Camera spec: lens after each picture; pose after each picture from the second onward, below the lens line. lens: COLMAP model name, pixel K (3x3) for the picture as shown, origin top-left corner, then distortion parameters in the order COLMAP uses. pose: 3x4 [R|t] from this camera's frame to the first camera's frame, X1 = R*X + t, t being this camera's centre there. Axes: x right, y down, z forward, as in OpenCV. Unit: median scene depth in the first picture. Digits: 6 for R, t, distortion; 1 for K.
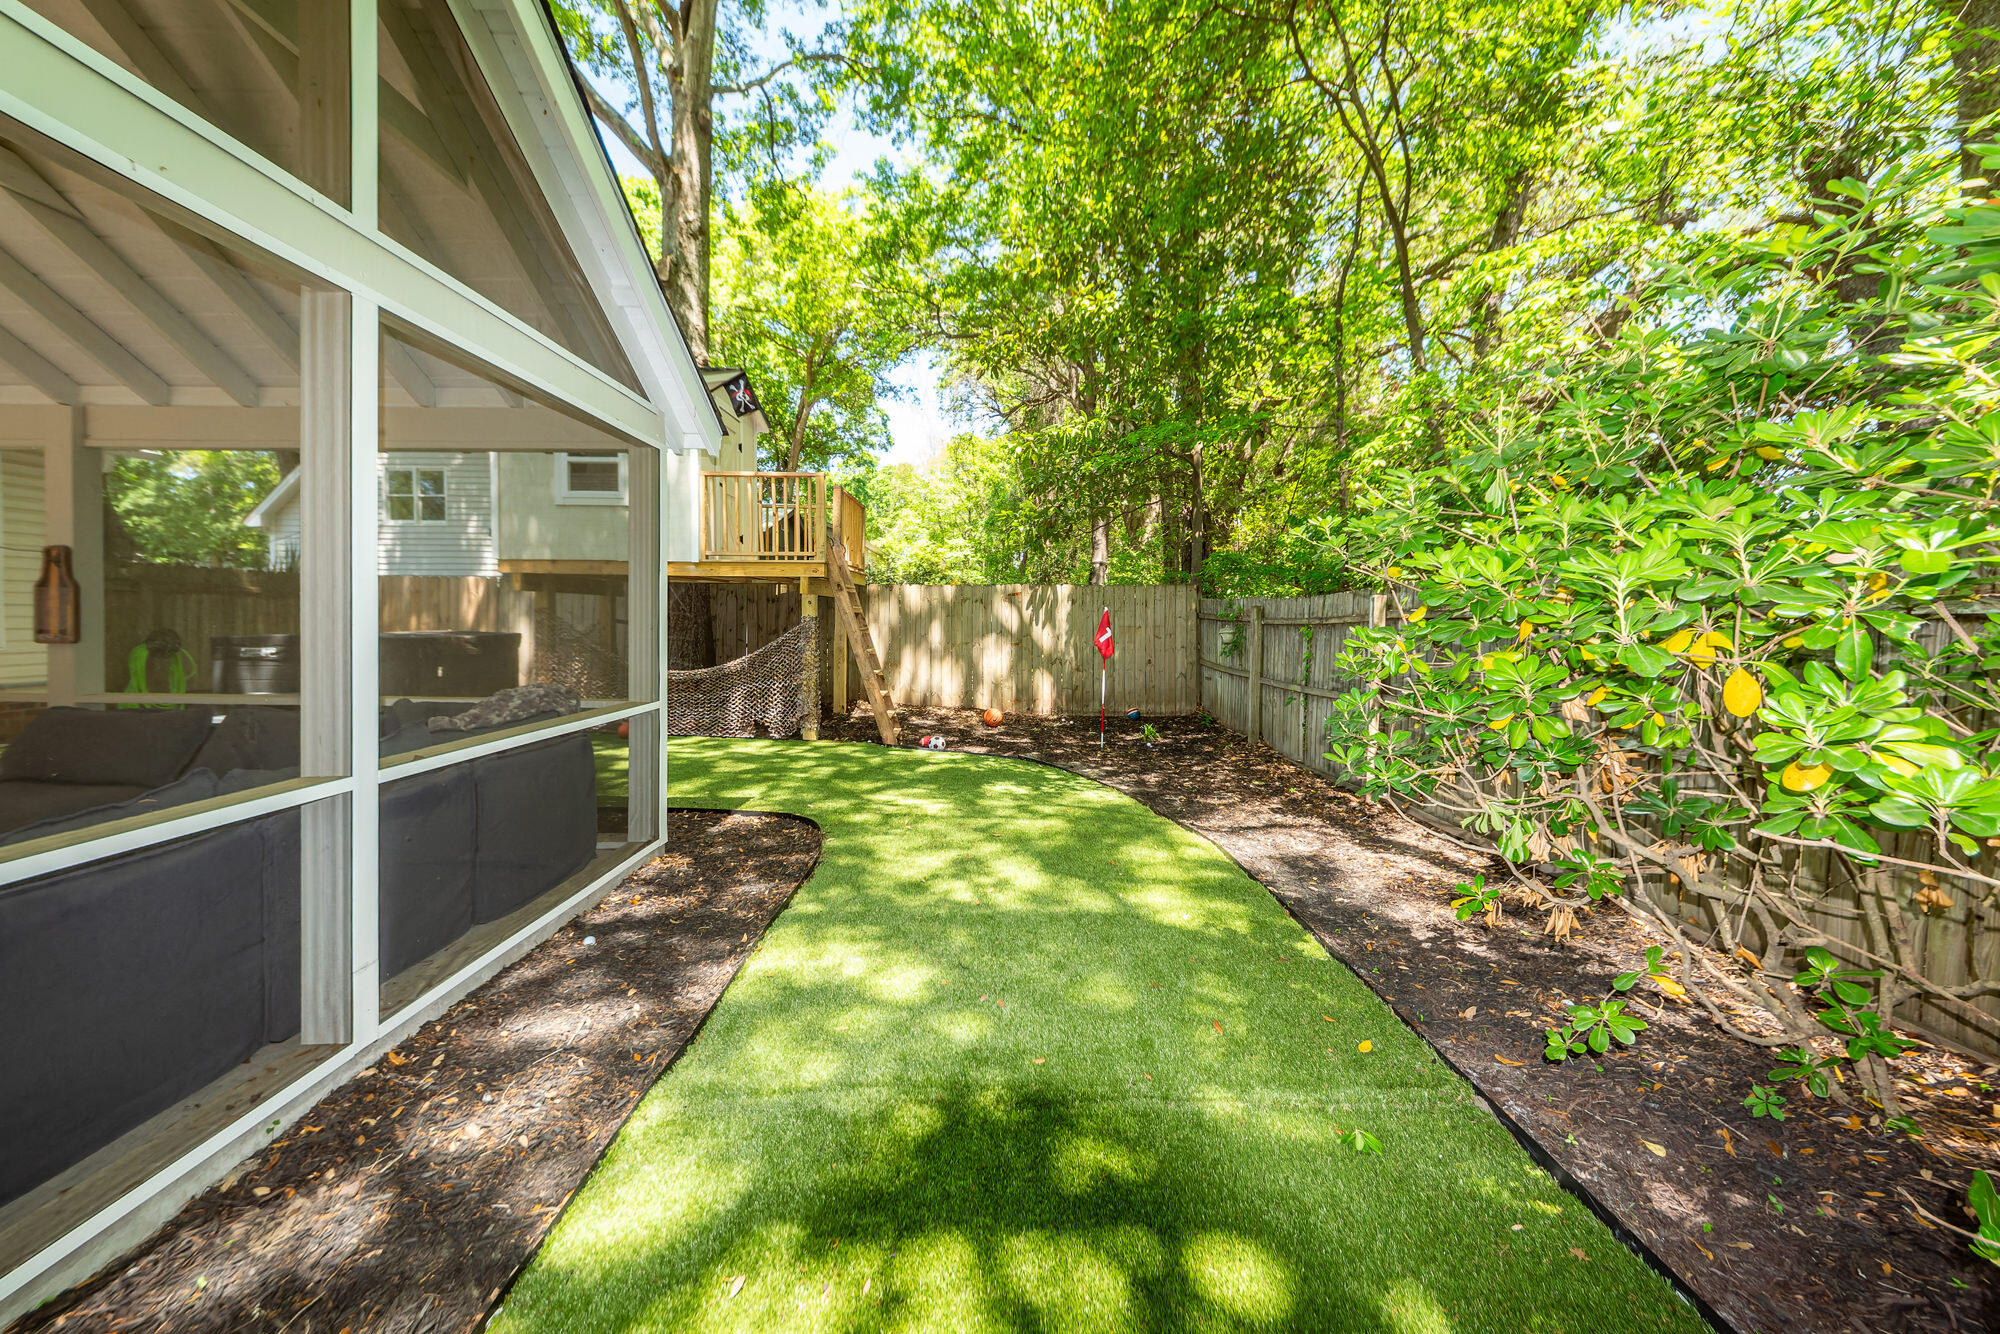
lens RADIAL K [[744.9, 0, 1007.4], [0, 744.9, 616.3], [0, 0, 1]] dist [0.000757, -0.000125]
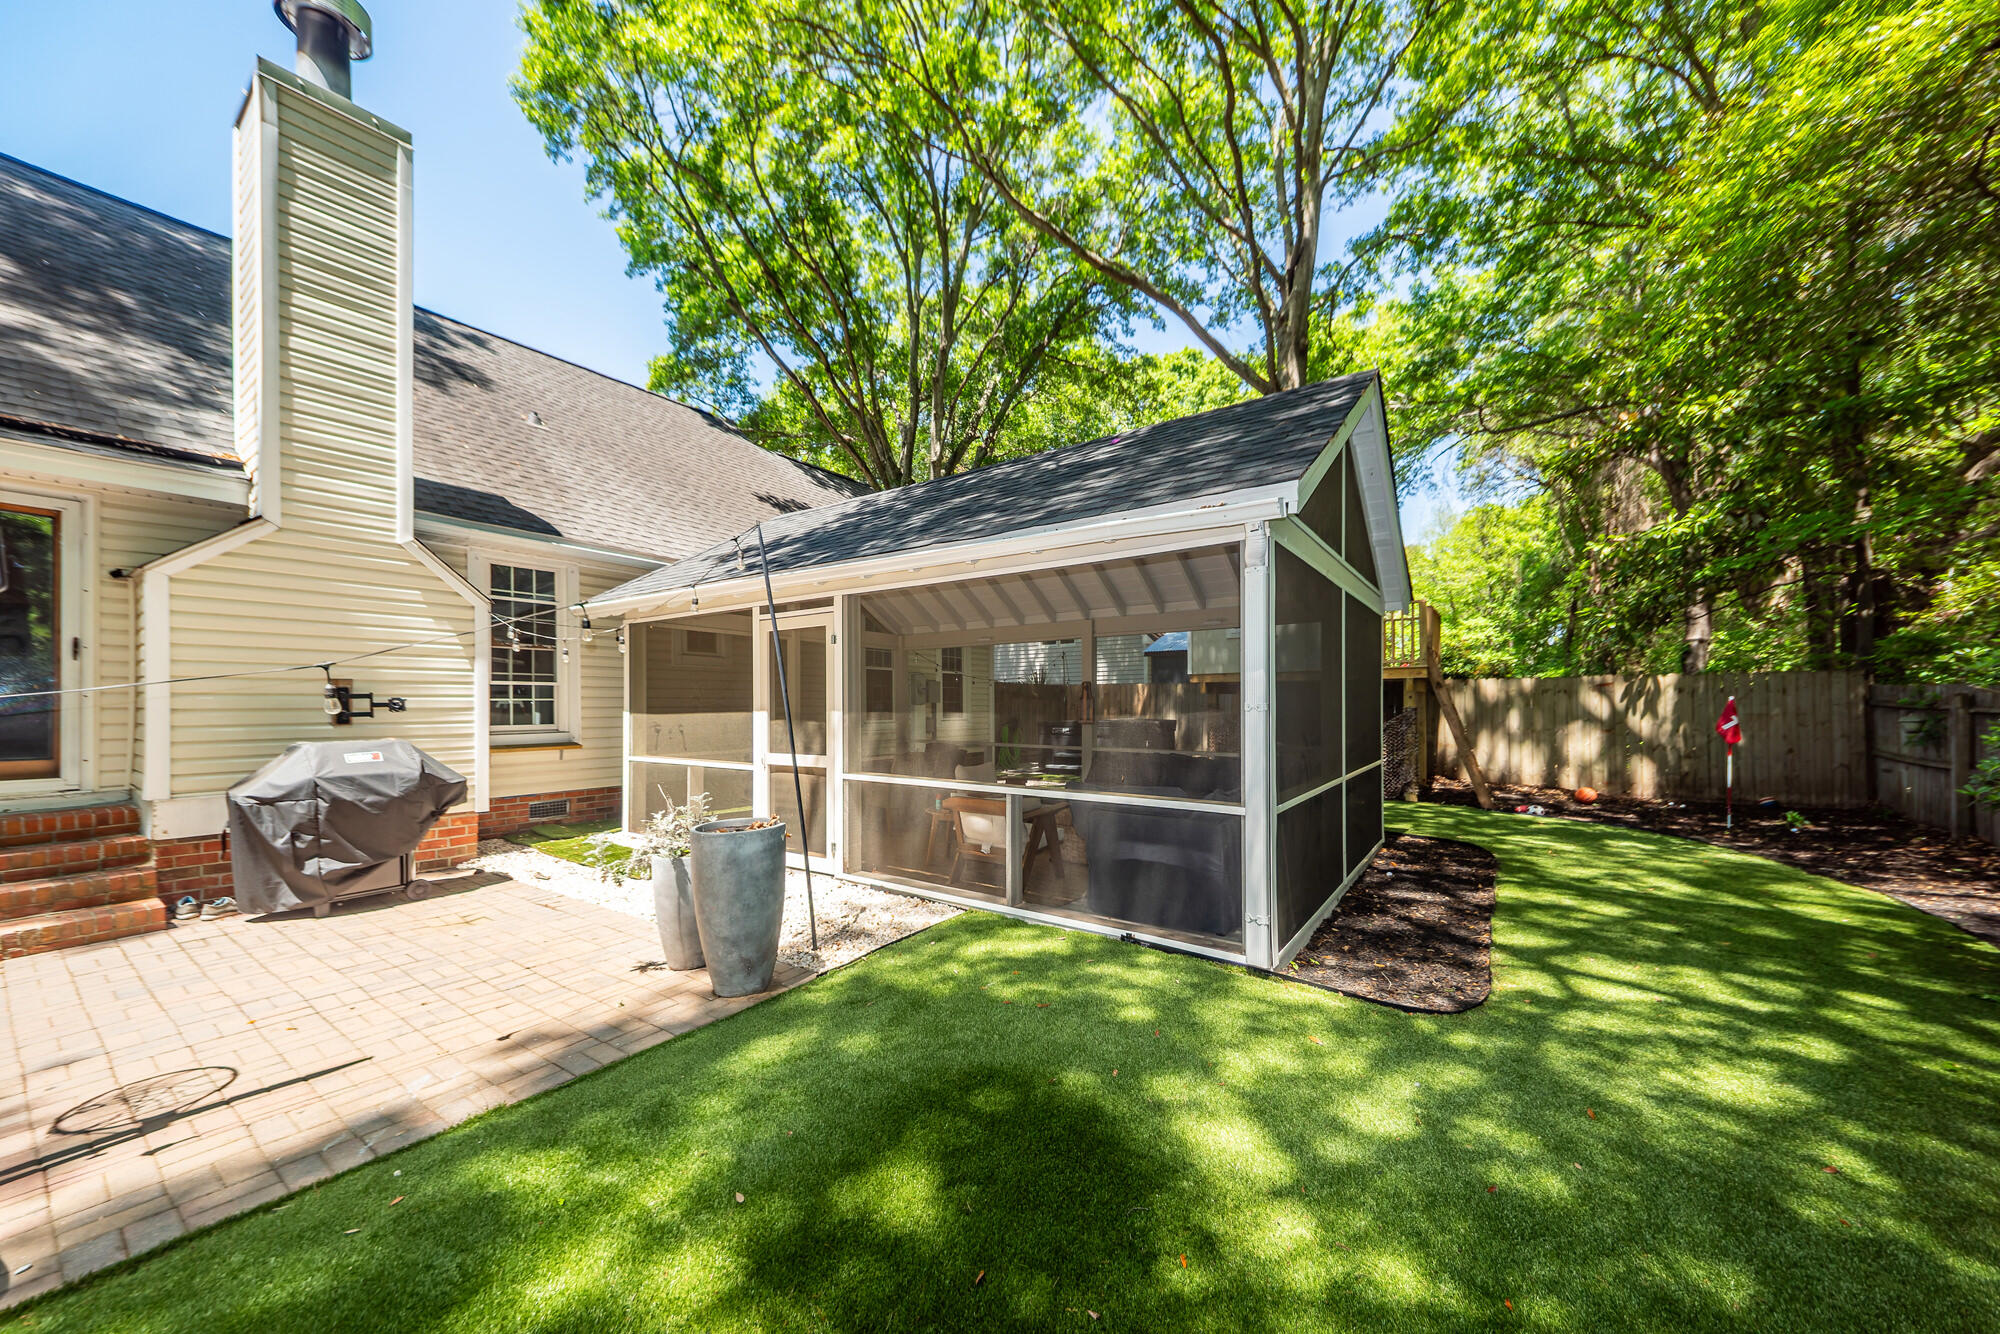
lens RADIAL K [[702.6, 0, 1005.1], [0, 702.6, 695.9], [0, 0, 1]] dist [0.000943, -0.000019]
pose [[0.799519, -0.015363, -0.600444, -0.072667], [0.009039, 0.999867, -0.013547, -0.006752], [0.600573, 0.005404, 0.799552, -0.330251]]
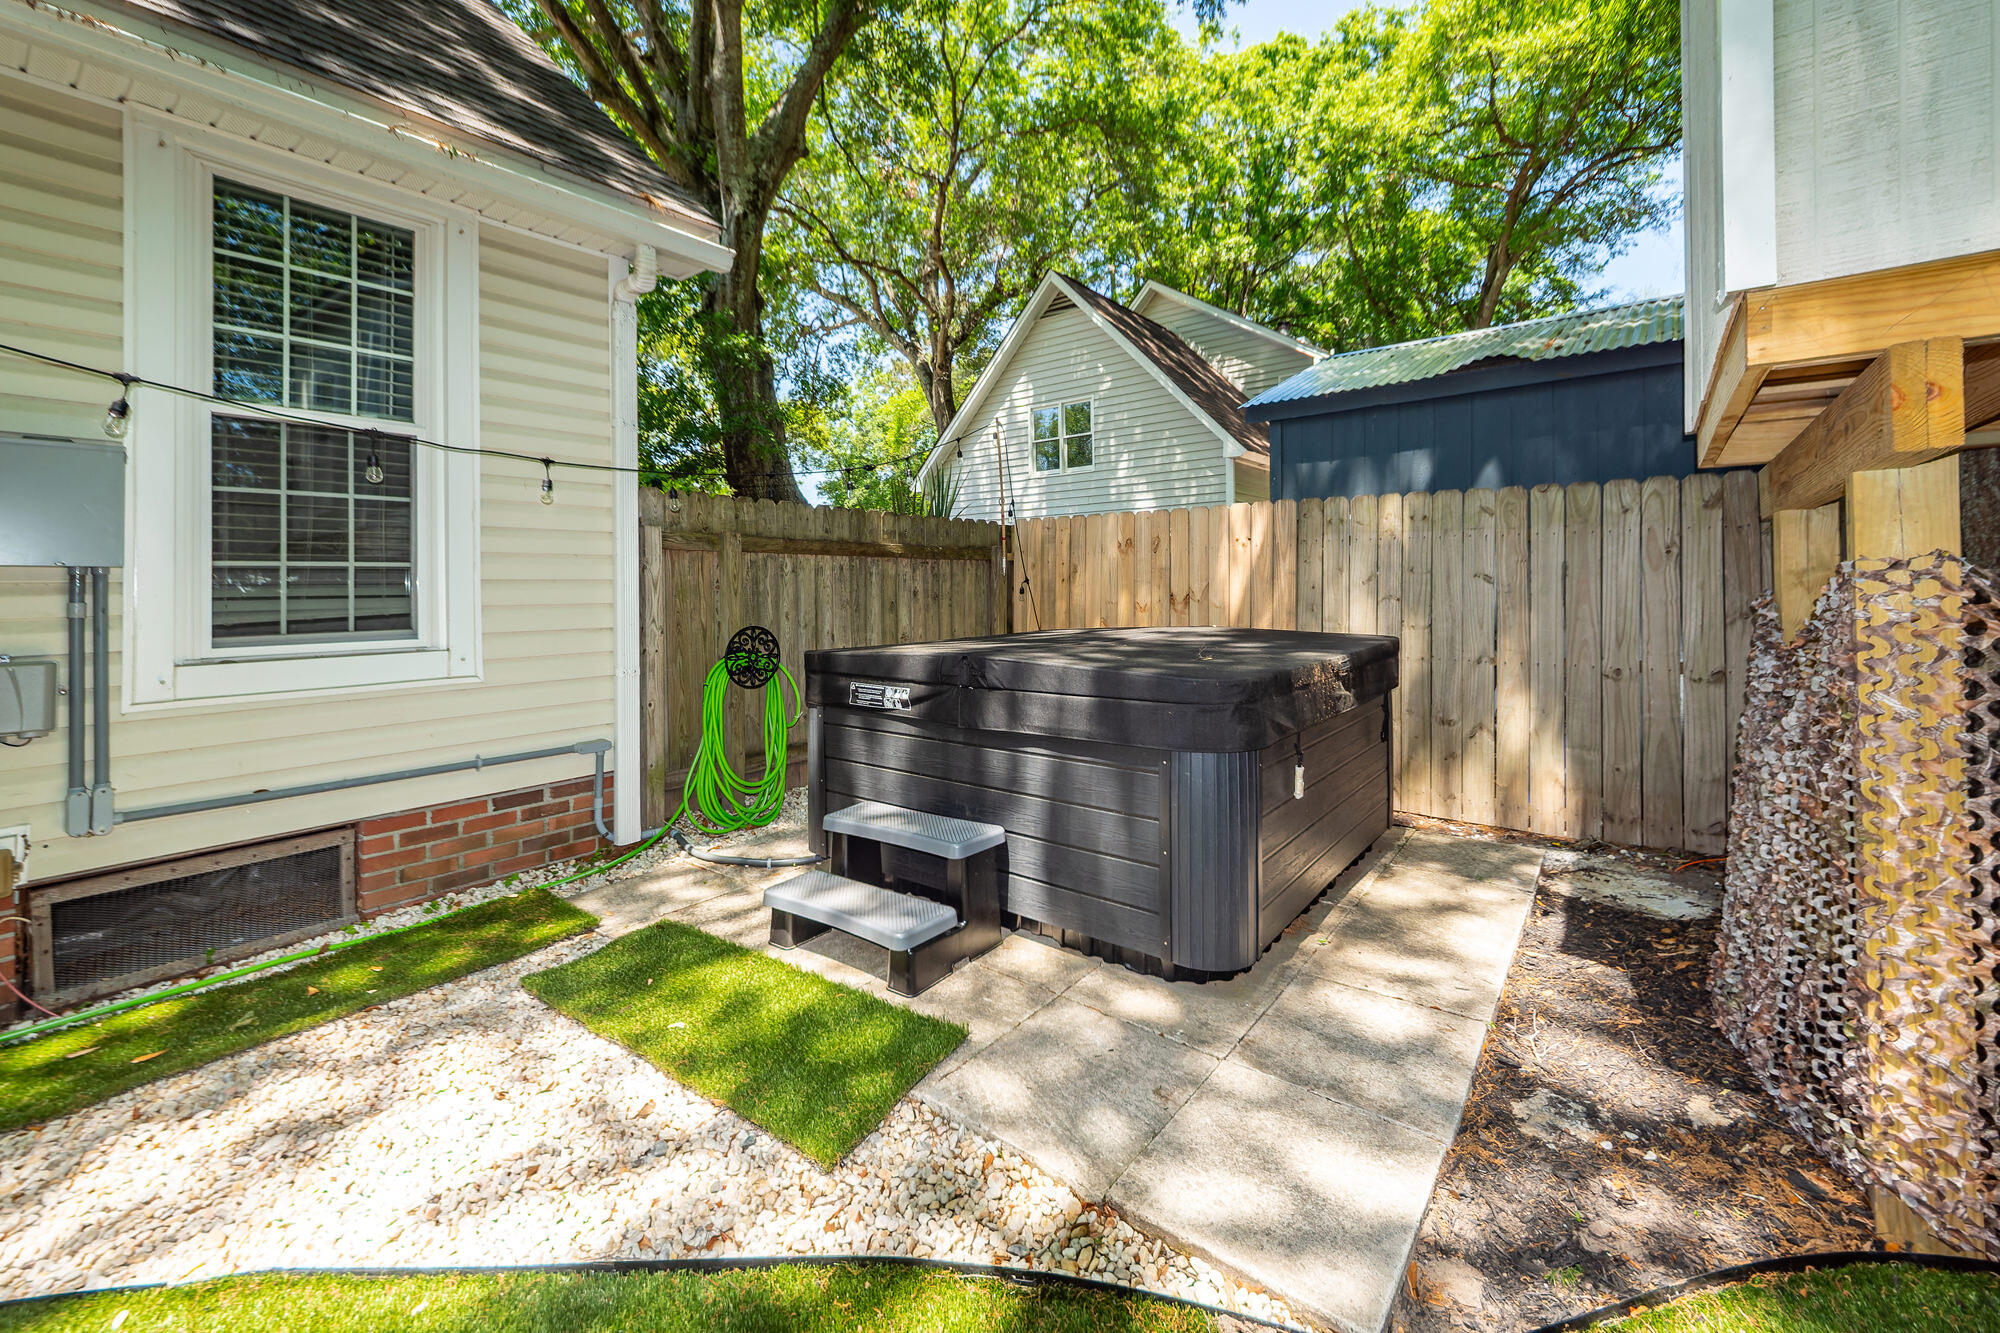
lens RADIAL K [[816.7, 0, 999.2], [0, 816.7, 573.8], [0, 0, 1]] dist [0.013922, -0.000332]
pose [[0.760385, -0.025838, -0.648959, -0.510629], [0.017081, 0.999658, -0.019786, -0.002879], [0.649248, 0.003960, 0.760566, 0.536555]]
